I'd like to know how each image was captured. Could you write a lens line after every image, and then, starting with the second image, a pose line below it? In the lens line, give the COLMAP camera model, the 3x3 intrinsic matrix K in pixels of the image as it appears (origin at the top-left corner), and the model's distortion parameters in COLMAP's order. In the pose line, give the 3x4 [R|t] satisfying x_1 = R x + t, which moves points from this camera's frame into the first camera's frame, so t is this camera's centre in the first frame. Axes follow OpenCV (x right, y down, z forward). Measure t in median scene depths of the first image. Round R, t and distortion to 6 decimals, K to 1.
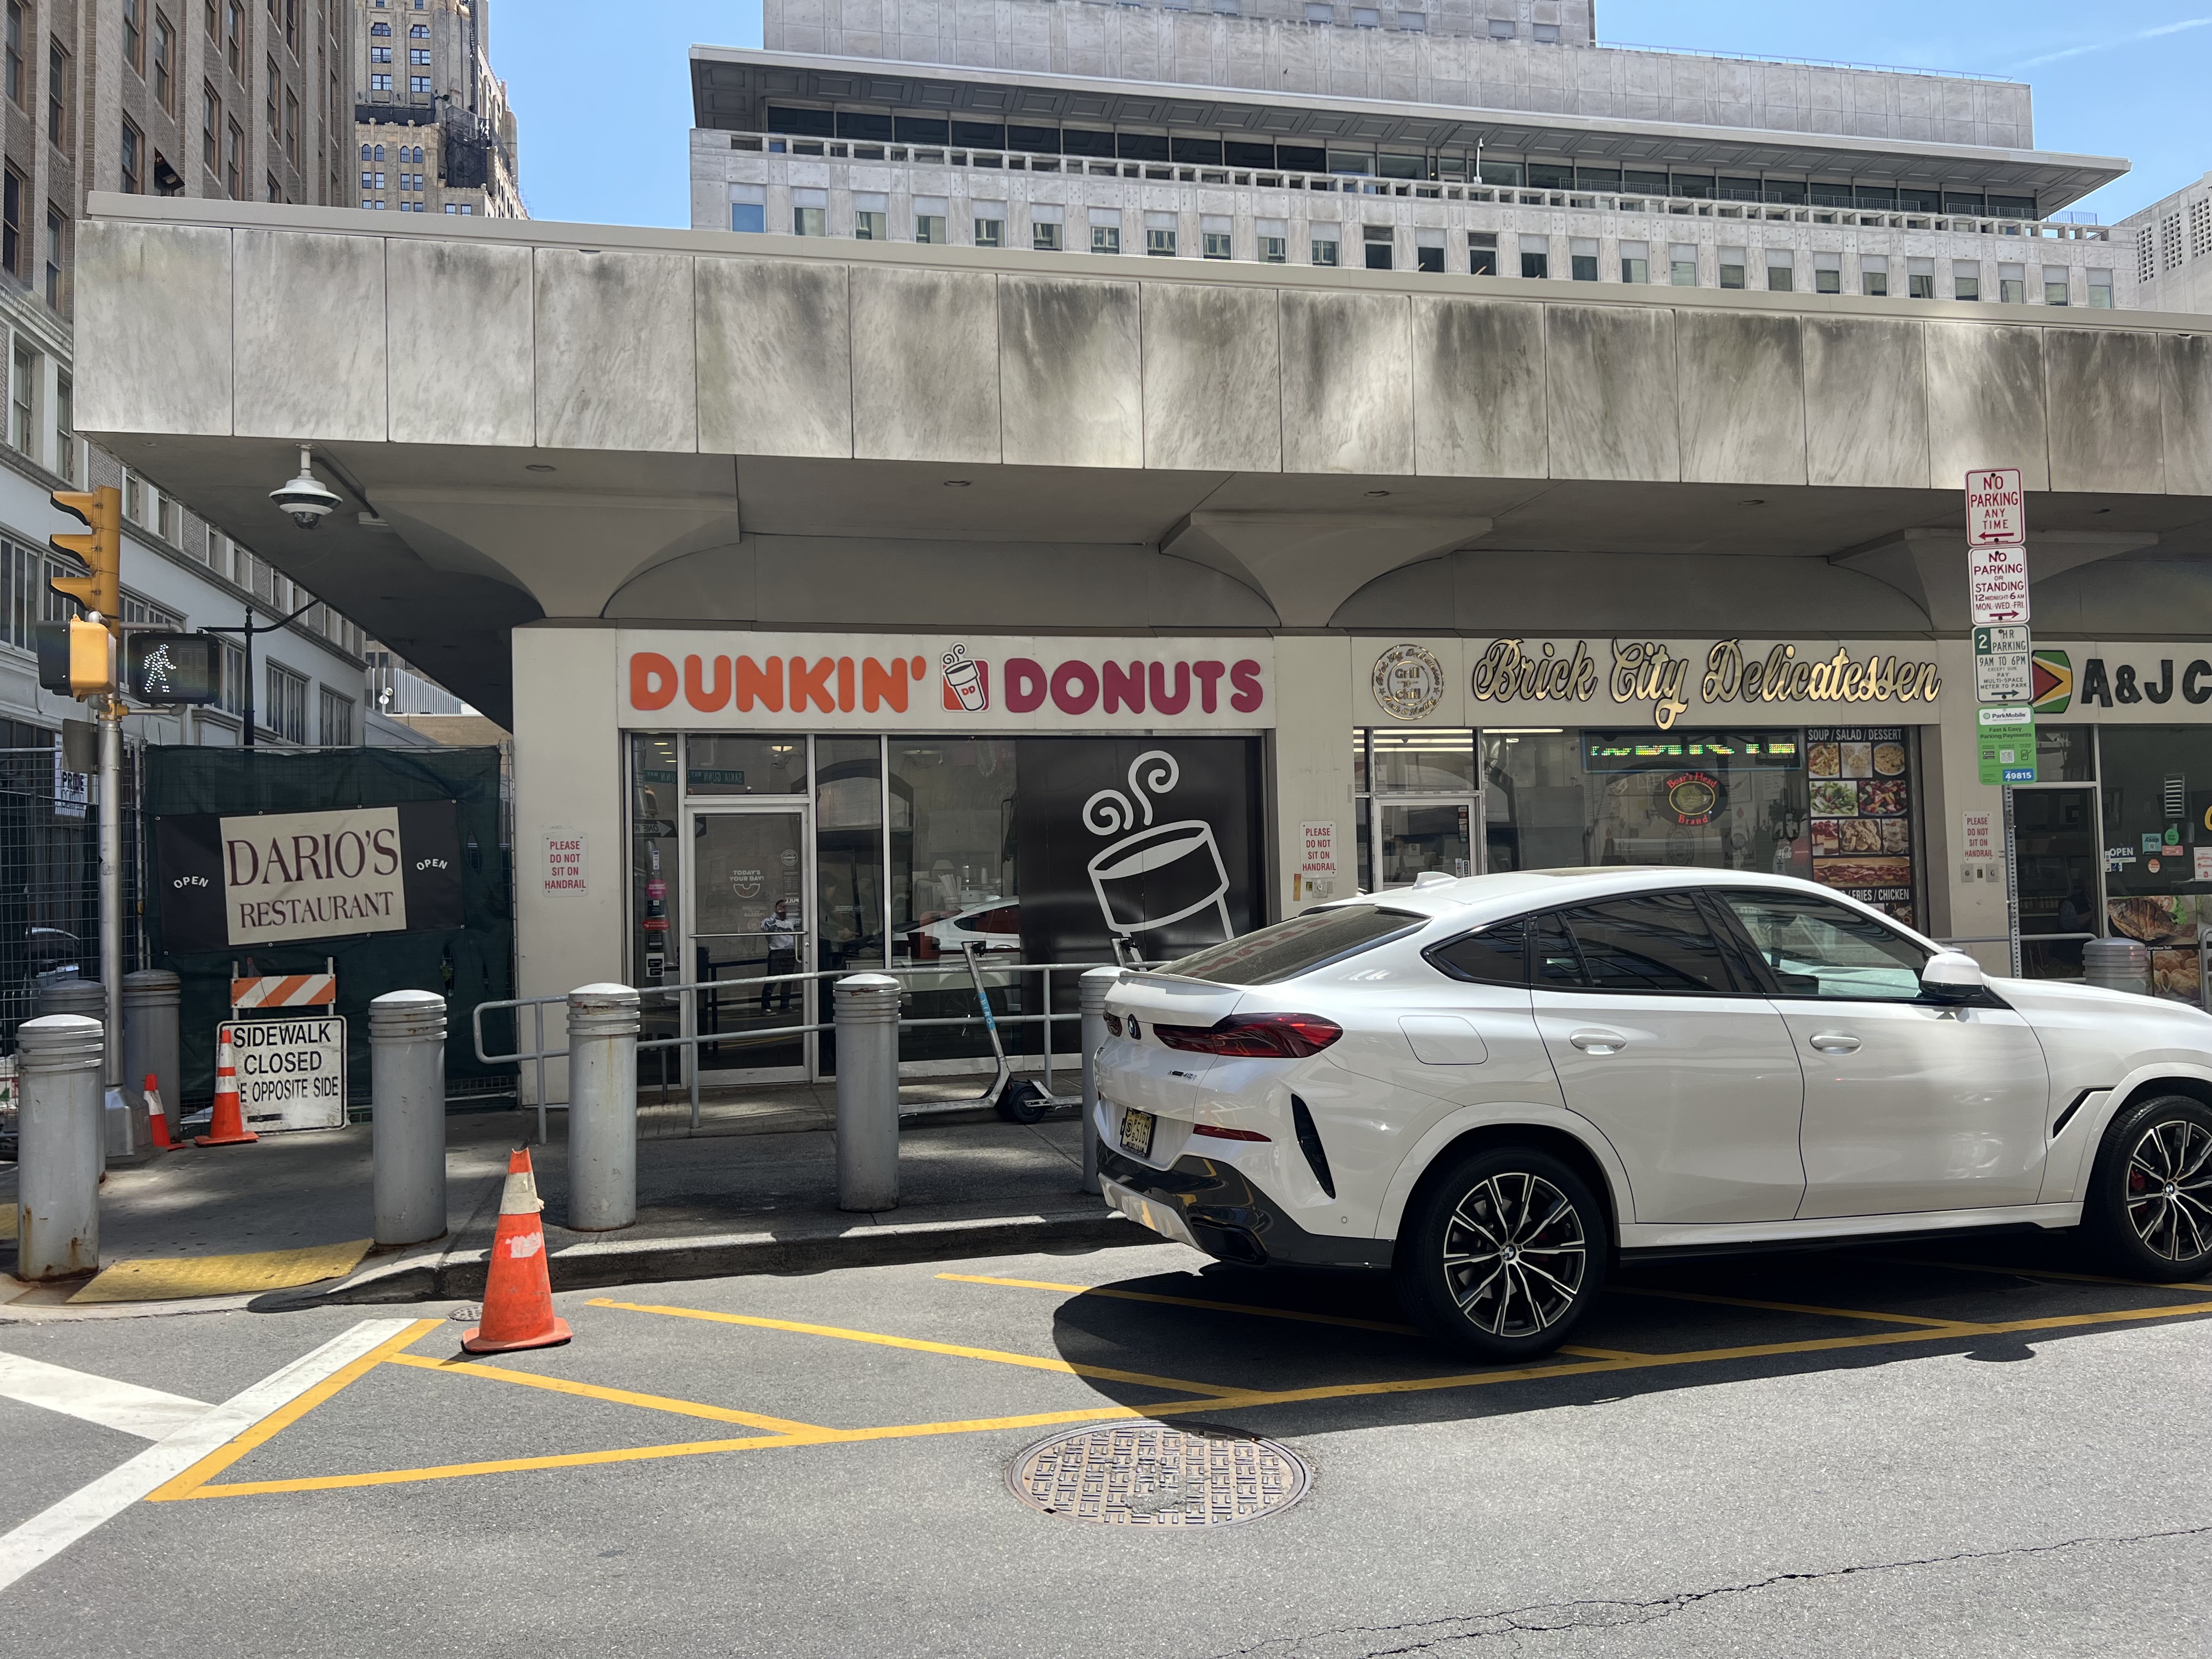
lens RADIAL K [[1659.6, 0, 1119.5], [0, 1659.6, 825.0], [0, 0, 1]] dist [0.064400, -0.074755]
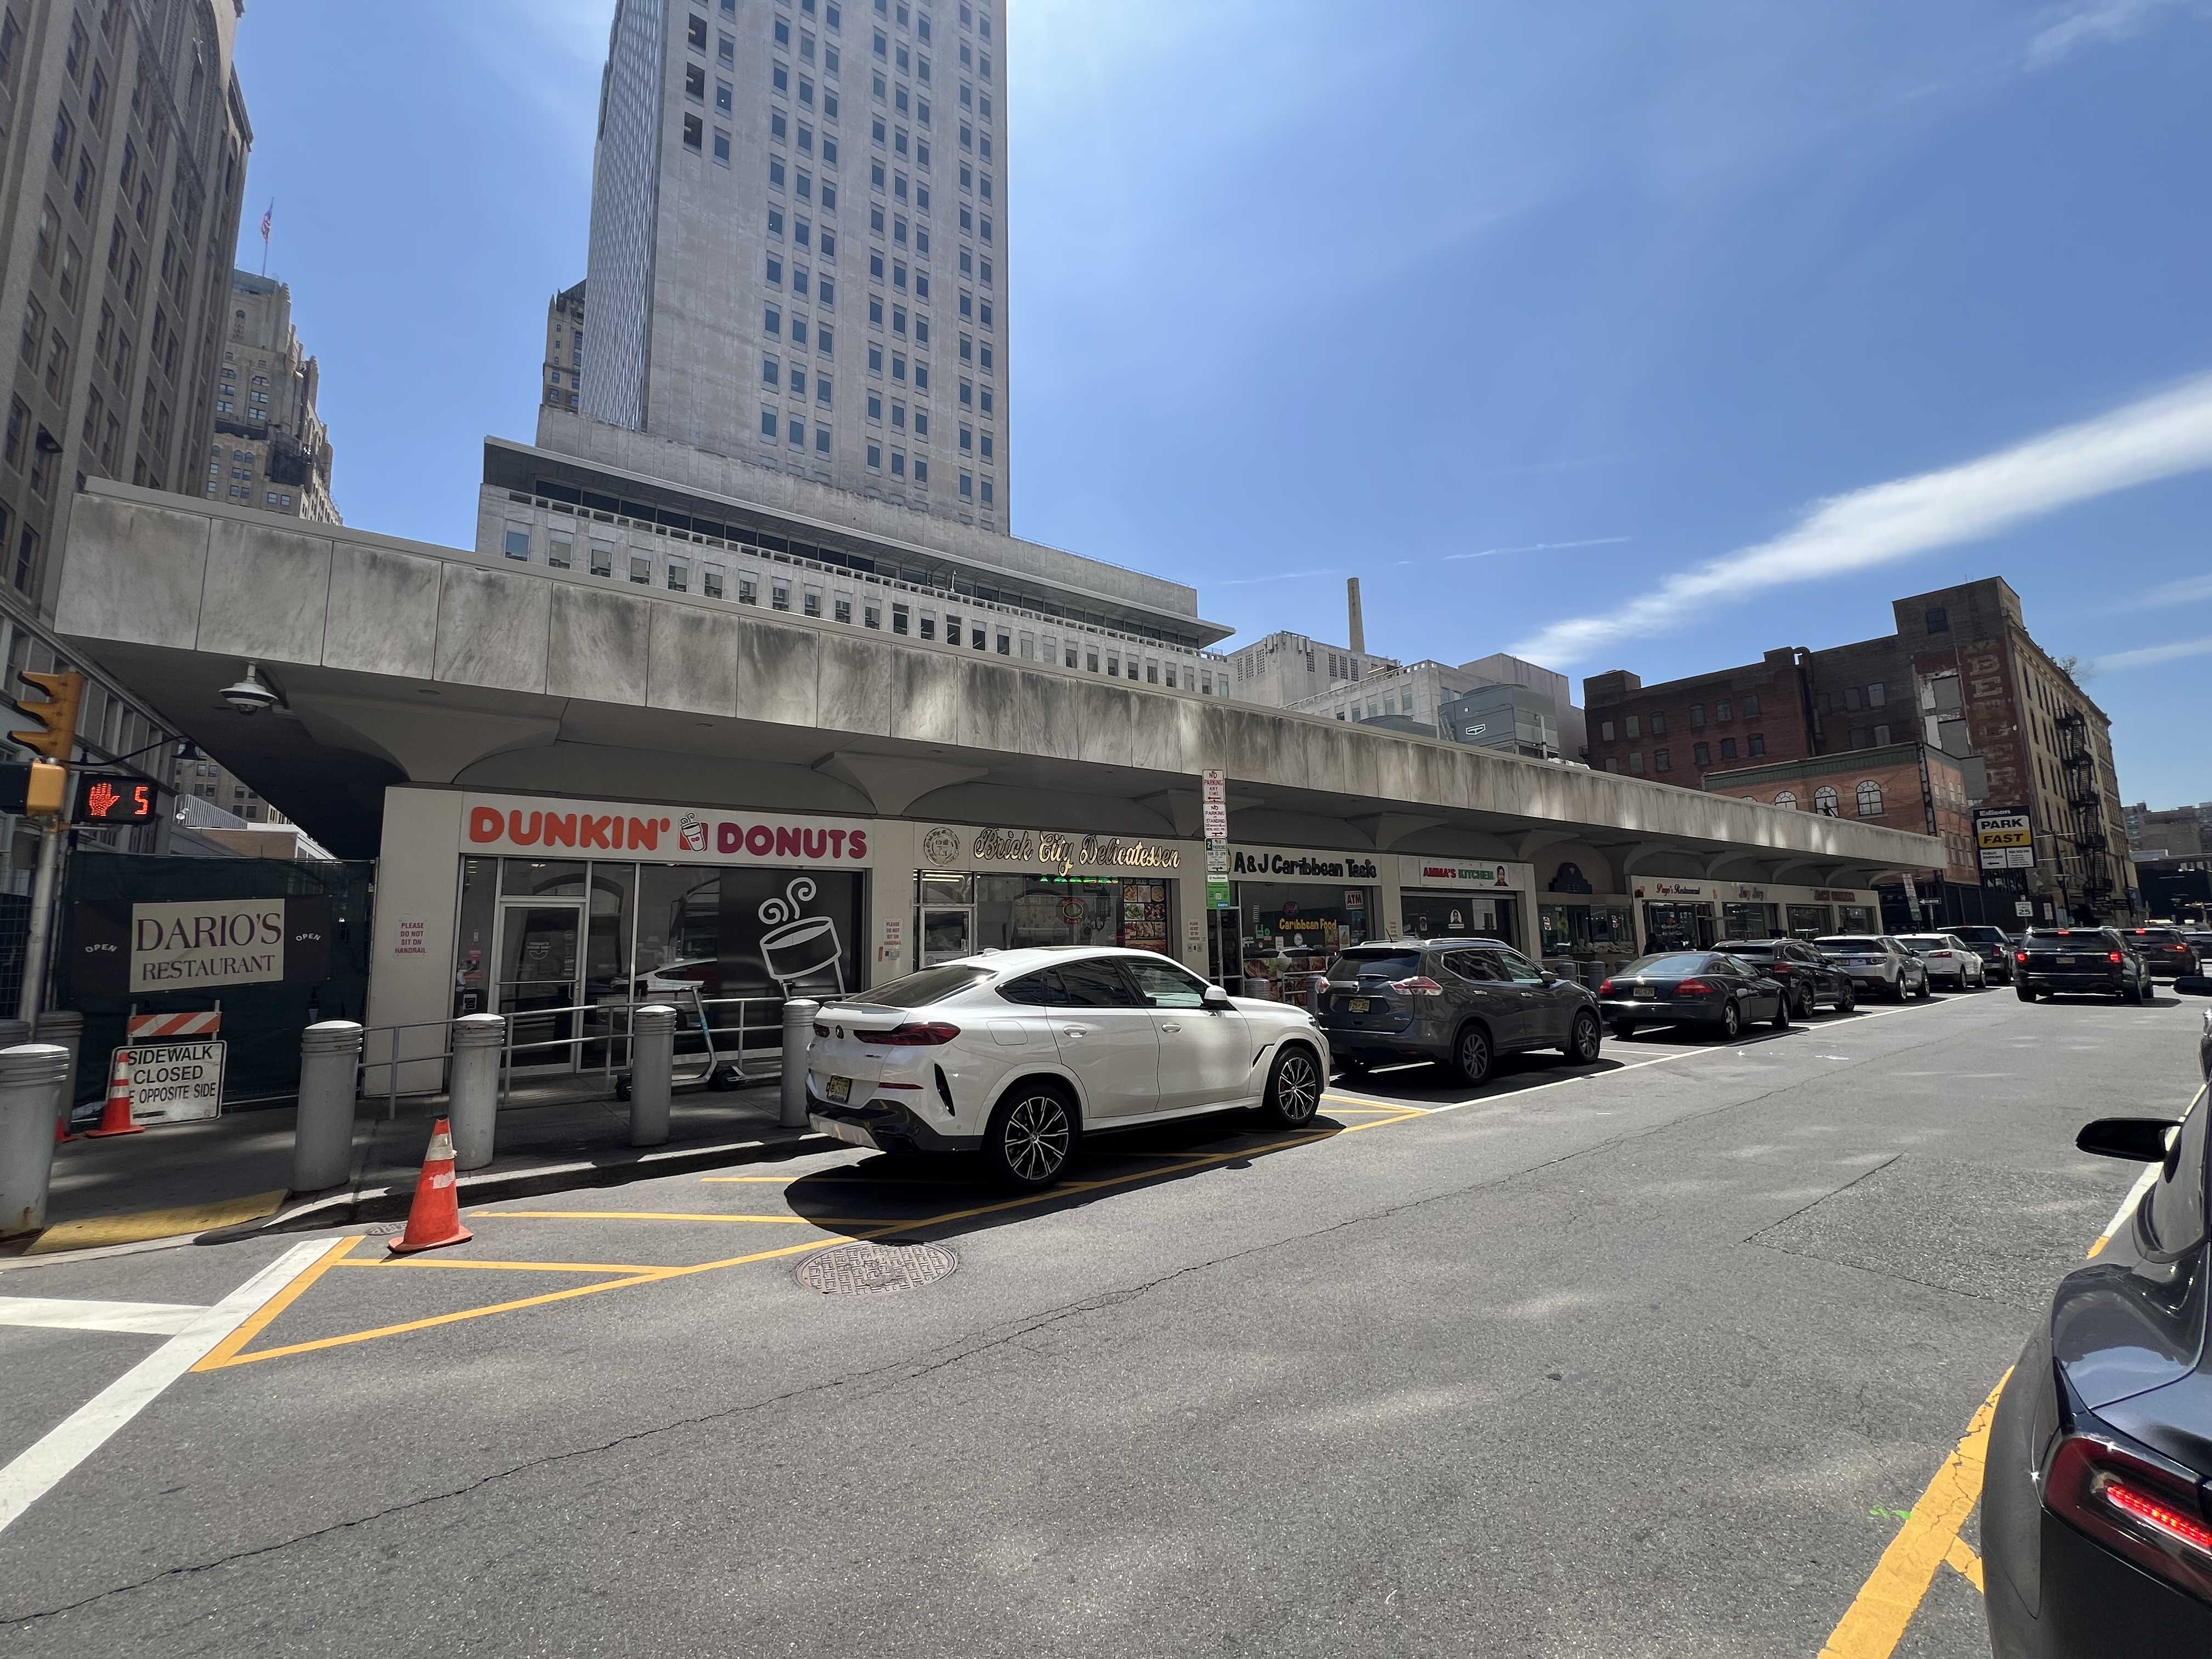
lens RADIAL K [[891.1, 0, 1104.8], [0, 891.1, 829.1], [0, 0, 1]] dist [-0.001606, 0.000721]
pose [[0.919527, 0.057603, 0.388783, -0.062606], [-0.018849, 0.994527, -0.102770, -0.004098], [-0.392575, 0.087172, 0.915580, -0.030221]]
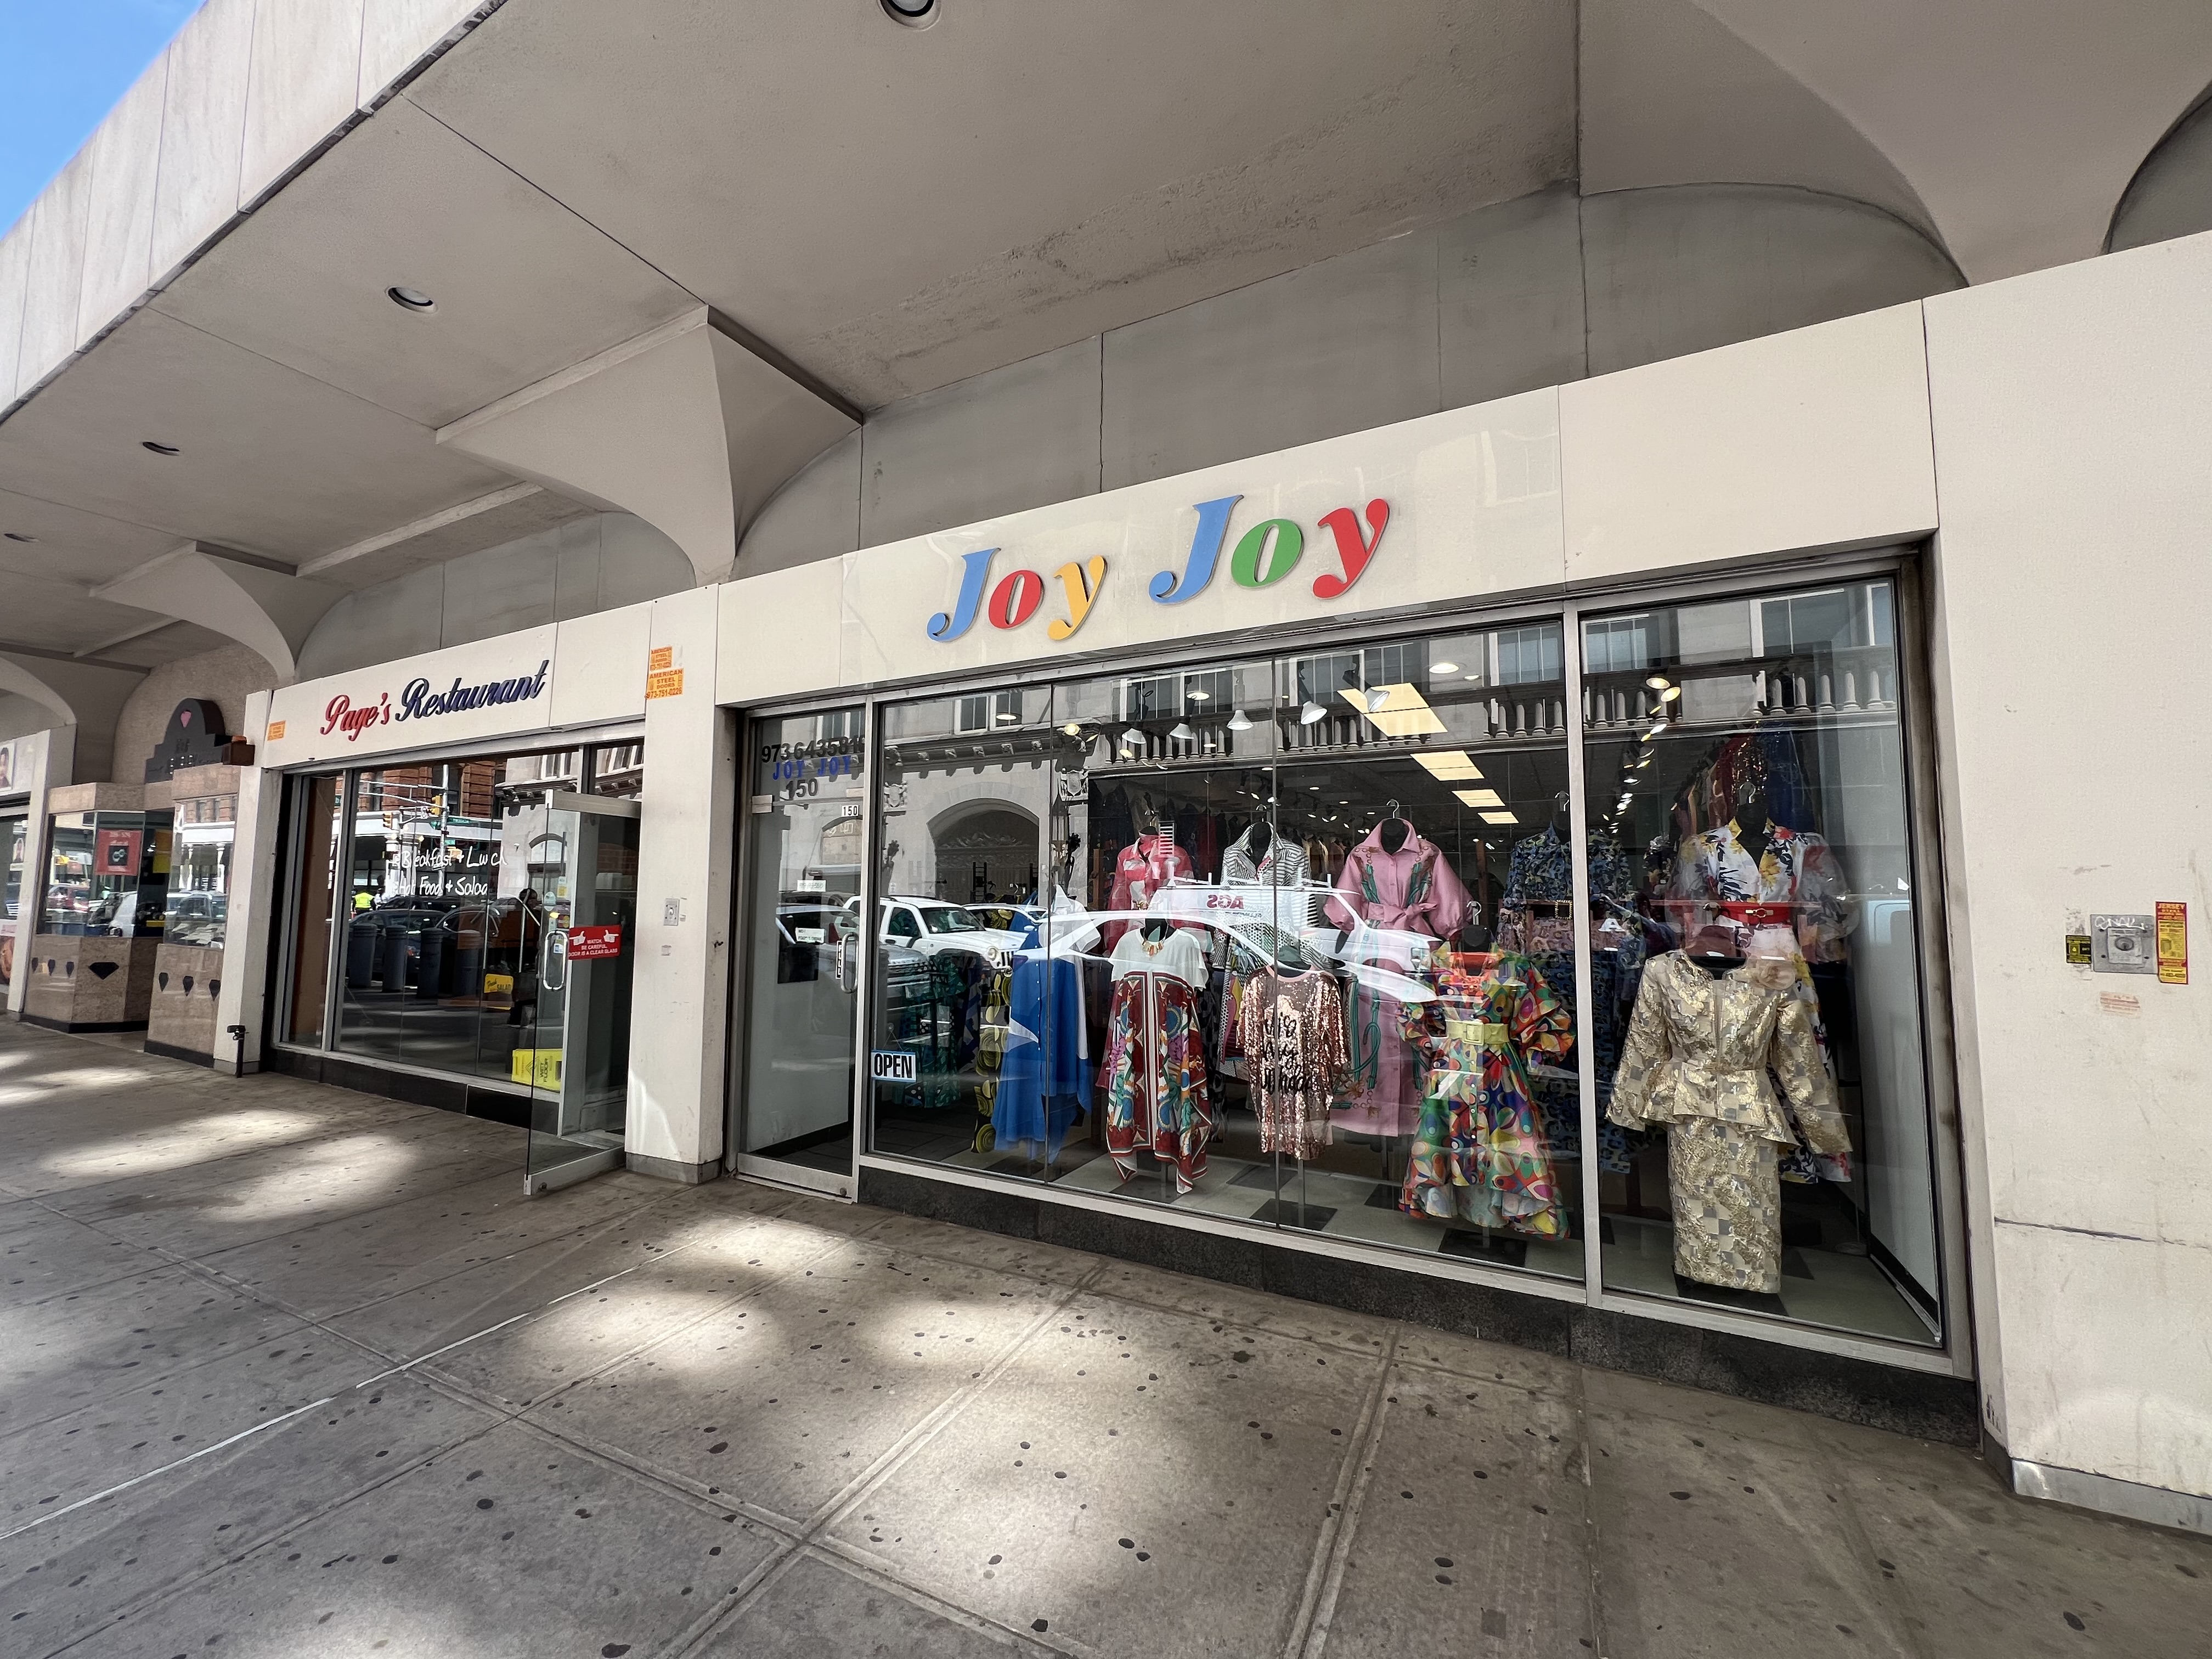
lens RADIAL K [[932.0, 0, 1094.3], [0, 932.0, 825.7], [0, 0, 1]] dist [-0.001475, 0.000197]
pose [[0.746477, -0.019540, -0.665124, 2.974645], [0.003800, 0.999678, -0.025103, -0.022887], [0.665401, 0.016211, 0.746310, 1.405408]]
